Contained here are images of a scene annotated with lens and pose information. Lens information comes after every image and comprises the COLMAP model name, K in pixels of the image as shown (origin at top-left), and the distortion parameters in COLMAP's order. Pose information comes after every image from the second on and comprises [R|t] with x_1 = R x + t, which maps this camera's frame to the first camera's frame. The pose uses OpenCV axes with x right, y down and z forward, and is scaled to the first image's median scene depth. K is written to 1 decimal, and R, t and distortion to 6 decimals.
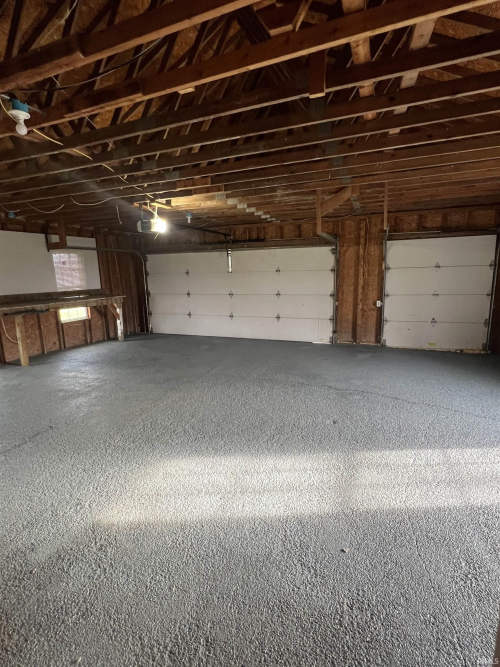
lens RADIAL K [[327.6, 0, 247.8], [0, 327.6, 332.1], [0, 0, 1]] dist [0.000425, 0.000046]
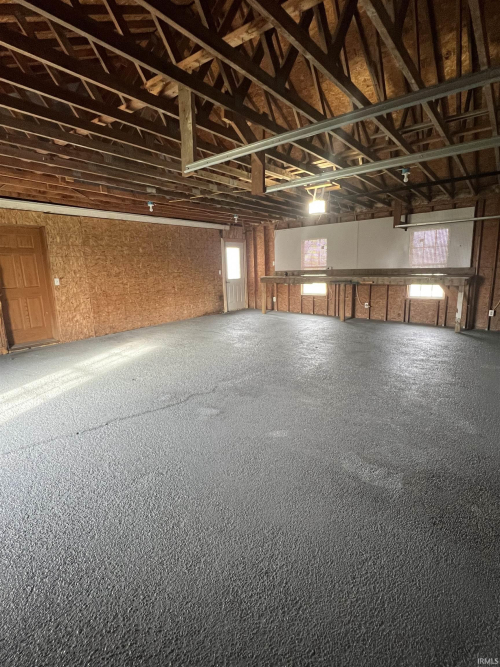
lens RADIAL K [[327.6, 0, 247.8], [0, 327.6, 332.1], [0, 0, 1]] dist [0.000425, 0.000046]
pose [[-0.285881, 0.220772, -0.932487, 0.590959], [-0.140769, 0.952867, 0.268754, -0.134171], [0.947869, 0.208097, -0.241329, 0.784029]]
